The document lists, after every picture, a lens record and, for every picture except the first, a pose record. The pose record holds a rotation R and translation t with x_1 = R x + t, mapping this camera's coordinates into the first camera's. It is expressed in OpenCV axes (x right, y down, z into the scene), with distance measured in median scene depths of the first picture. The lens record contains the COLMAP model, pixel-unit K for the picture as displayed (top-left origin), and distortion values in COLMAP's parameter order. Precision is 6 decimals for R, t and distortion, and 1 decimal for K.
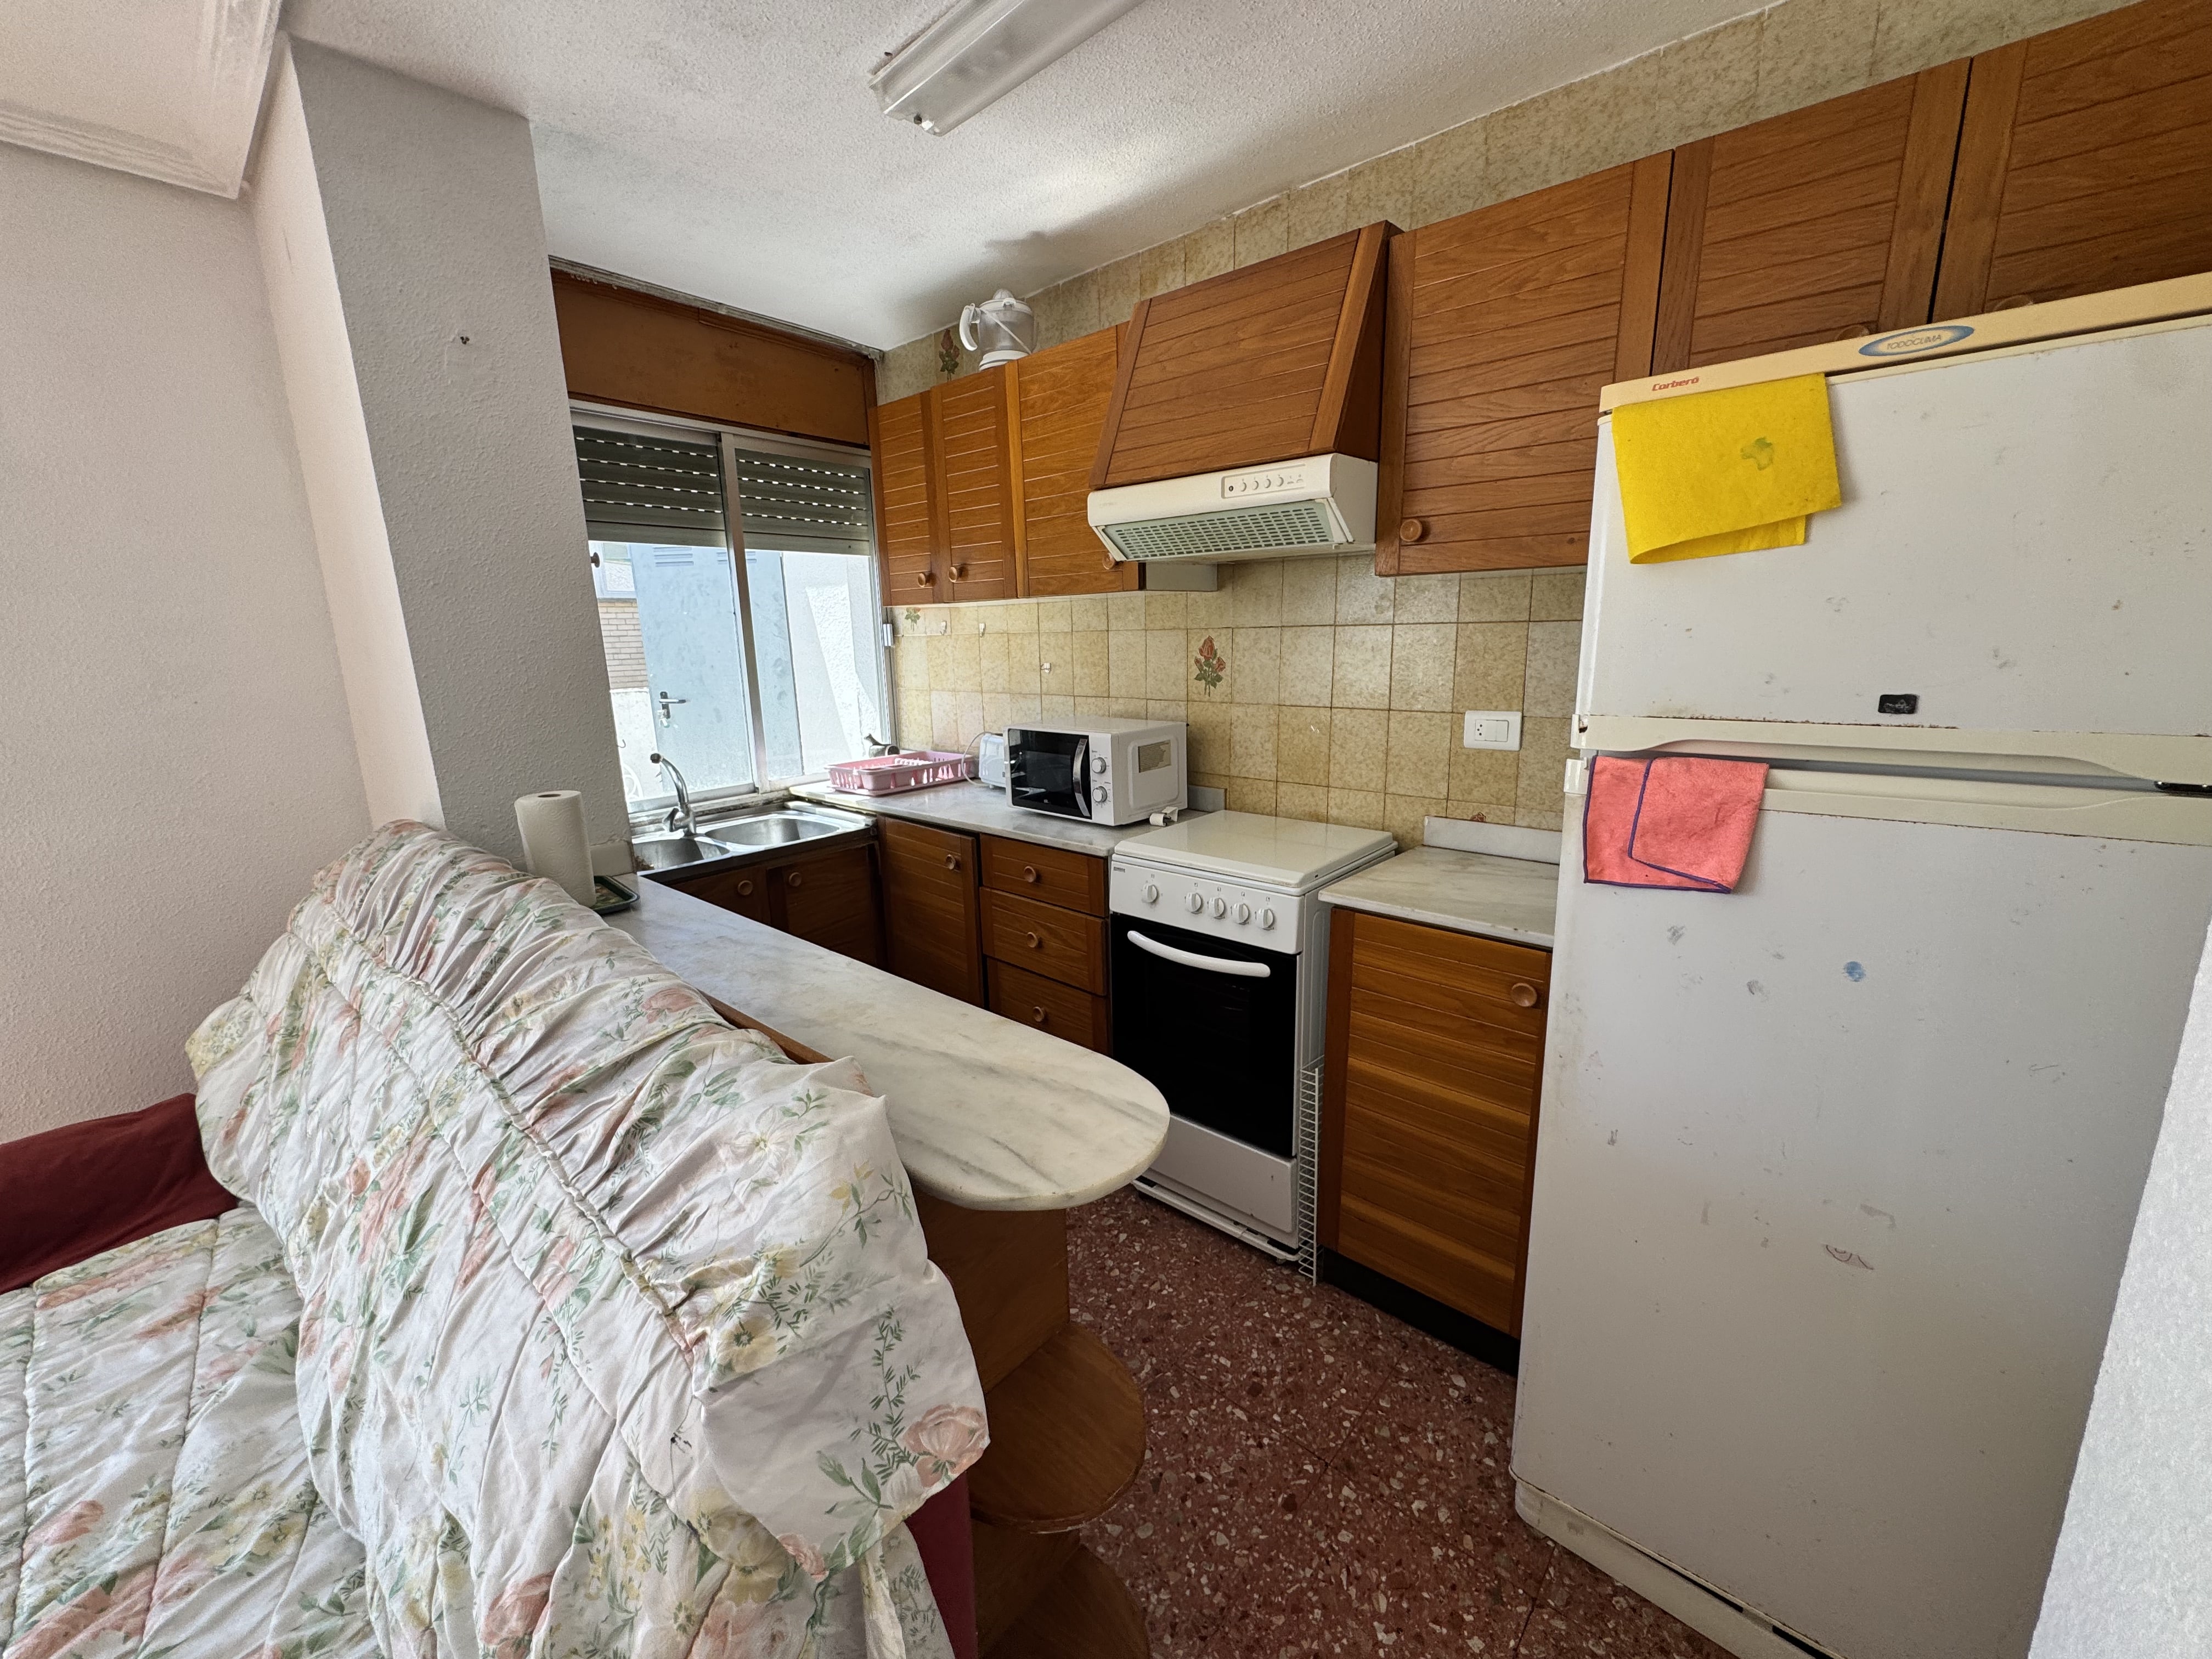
lens RADIAL K [[881.4, 0, 1108.4], [0, 881.4, 820.0], [0, 0, 1]] dist [-0.003545, -0.000316]
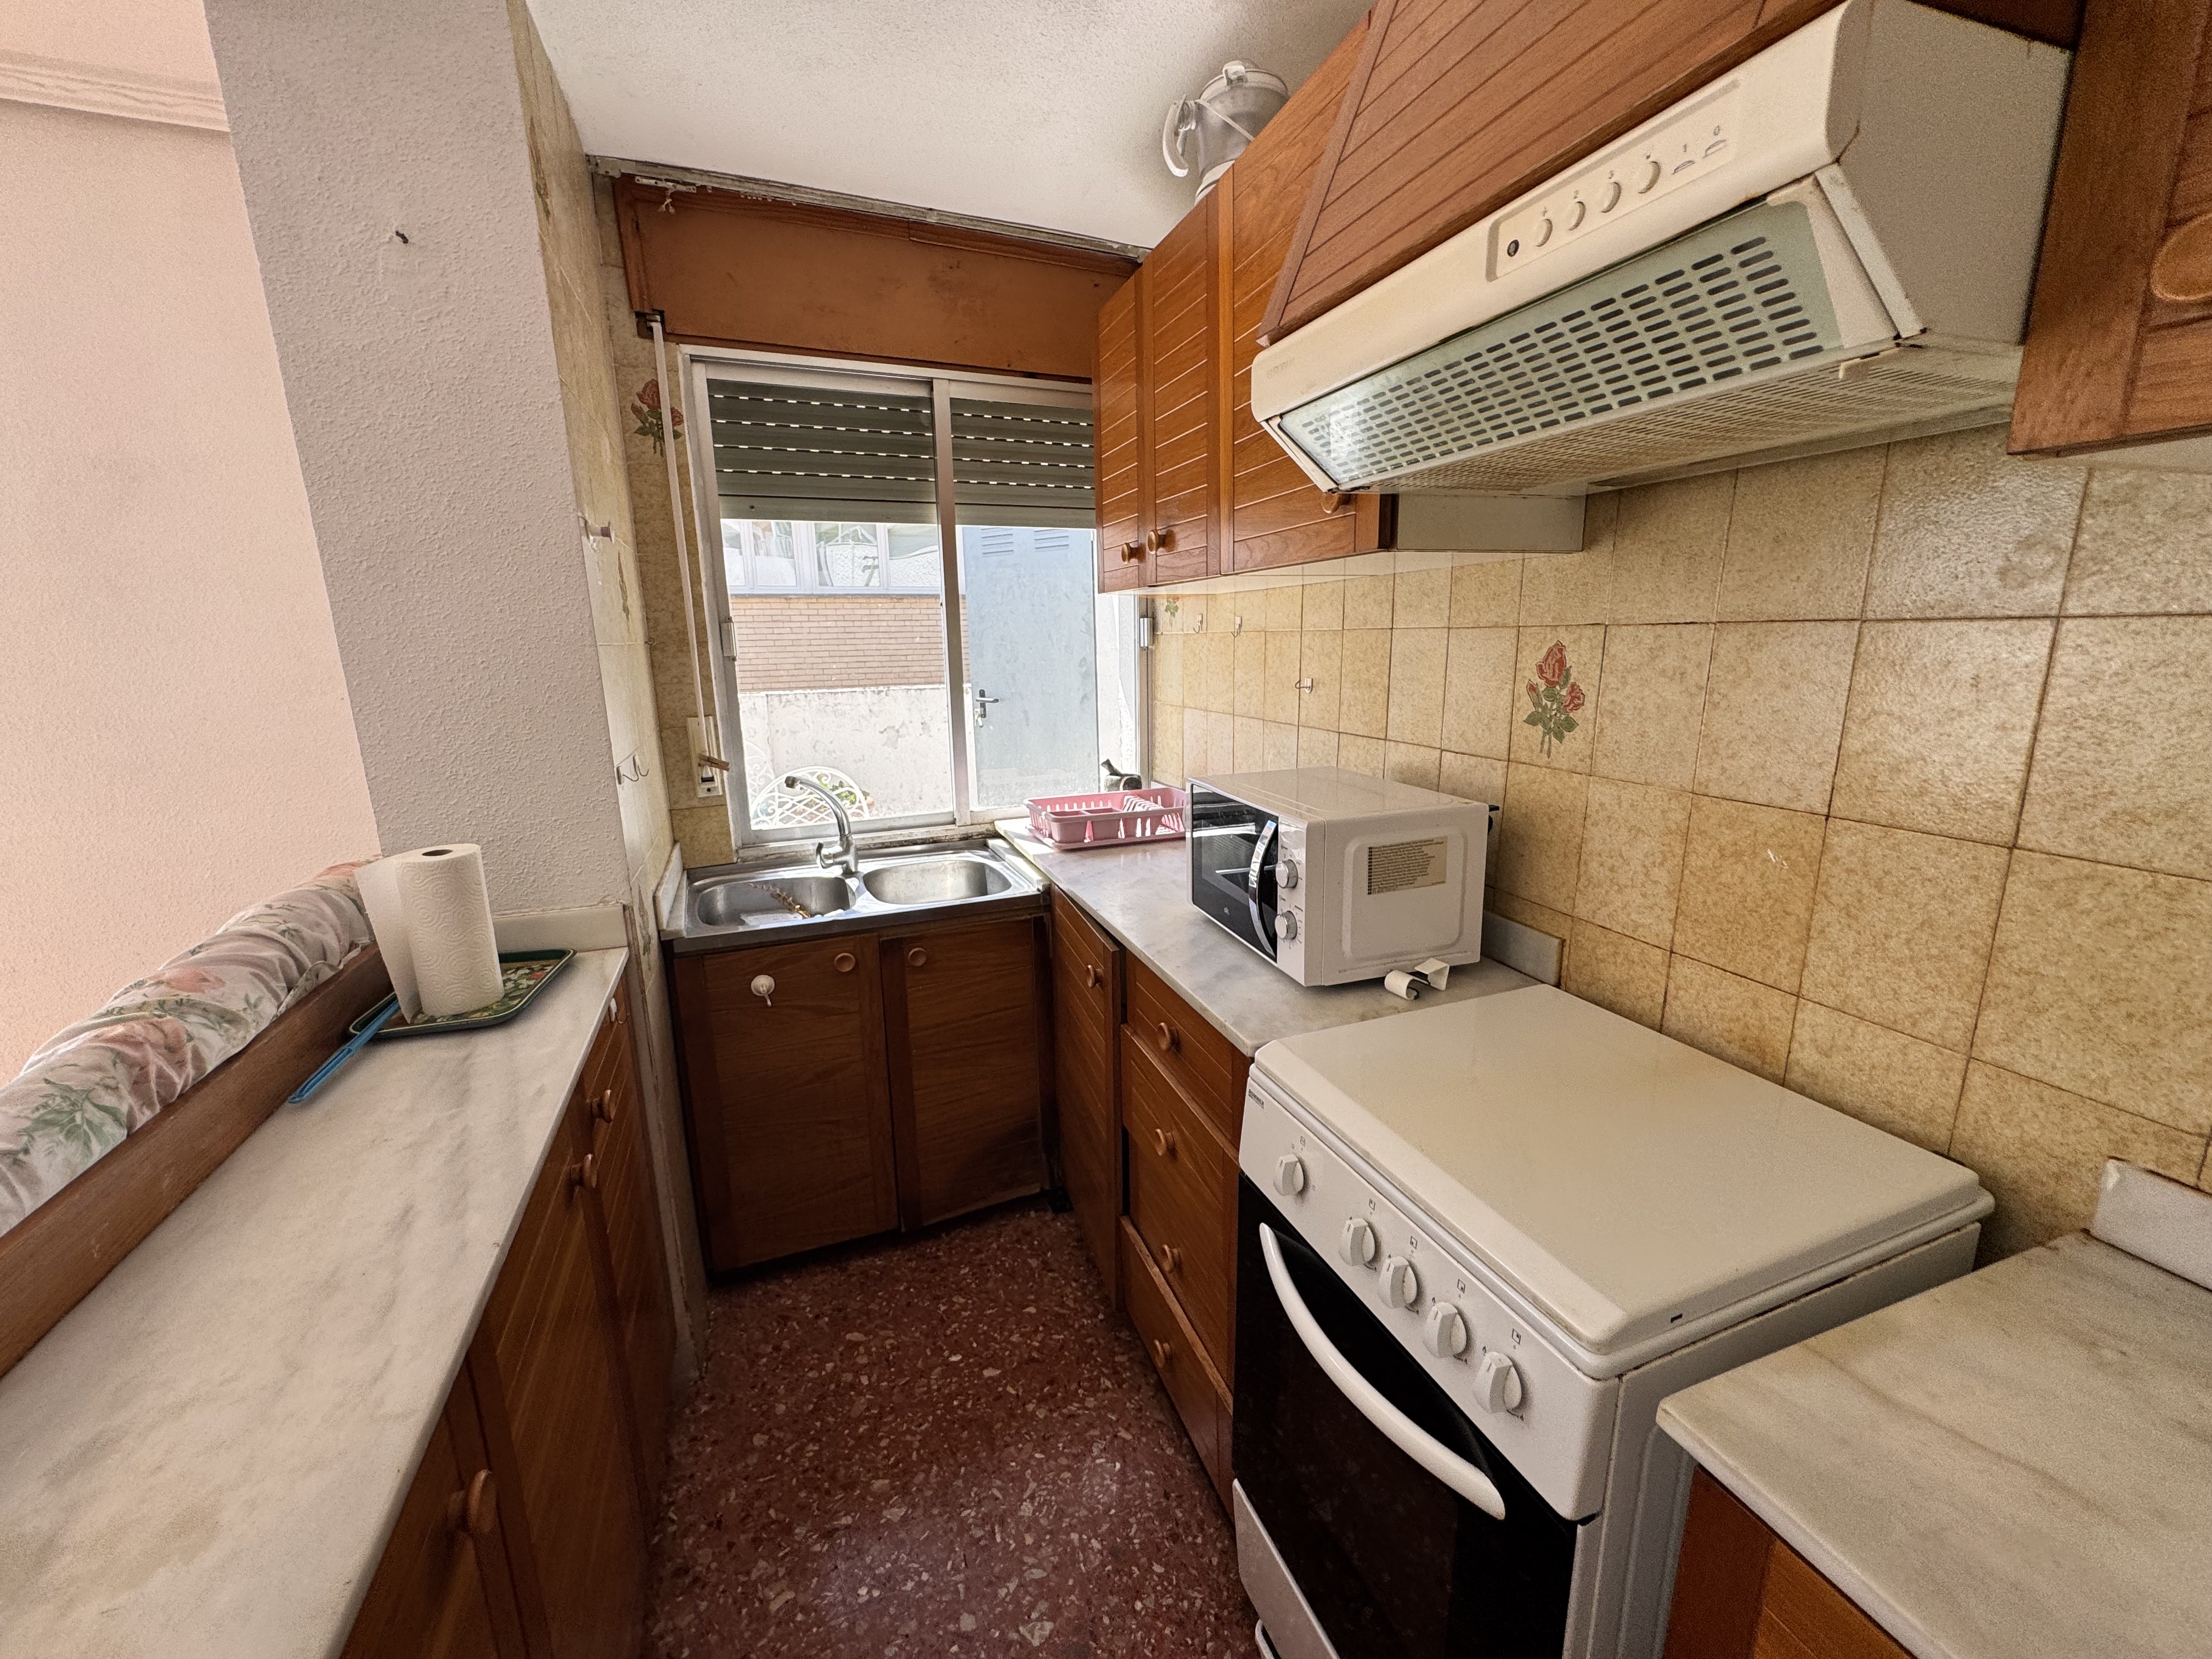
lens RADIAL K [[881.4, 0, 1108.4], [0, 881.4, 820.0], [0, 0, 1]] dist [-0.003545, -0.000316]
pose [[0.878772, 0.105767, -0.465375, 0.136339], [-0.103099, 0.994180, 0.031266, -0.096236], [0.465973, 0.020504, 0.884561, 0.436847]]
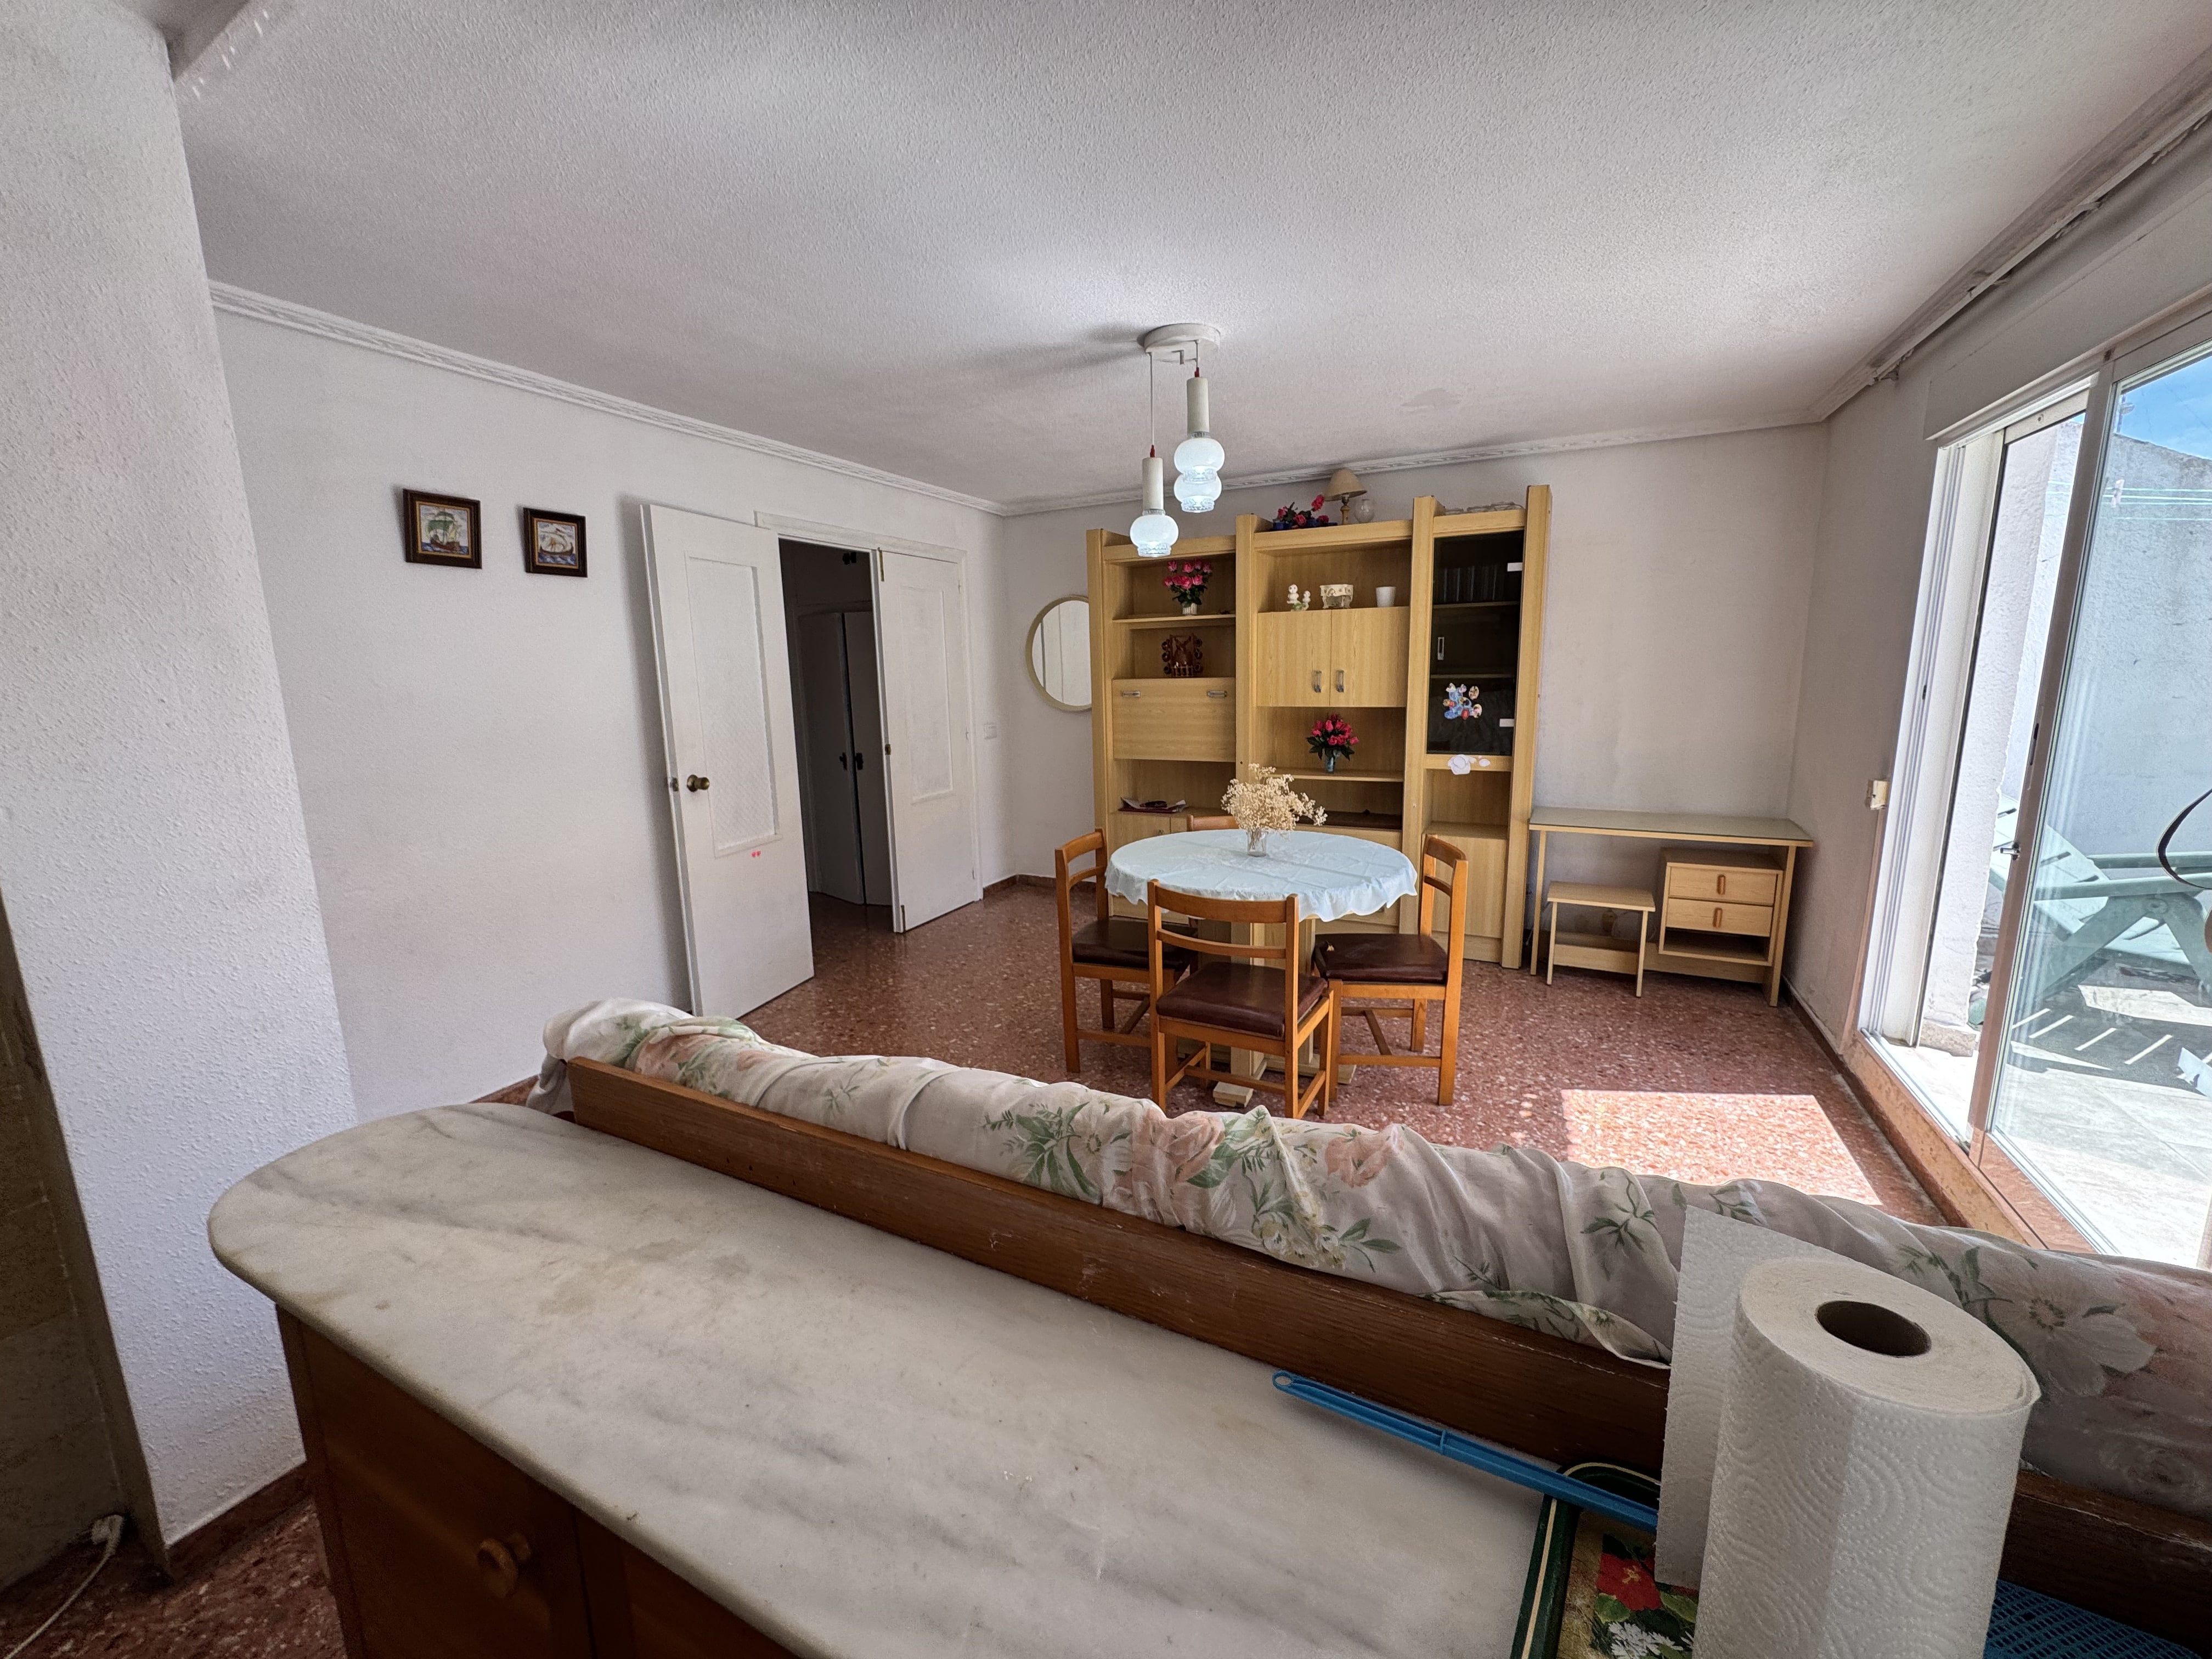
lens RADIAL K [[881.4, 0, 1108.4], [0, 881.4, 820.0], [0, 0, 1]] dist [-0.003545, -0.000316]
pose [[-0.971782, 0.083316, -0.220677, -0.284862], [-0.006871, 0.925147, 0.379546, -0.173820], [0.235781, 0.370352, -0.898469, 0.796185]]
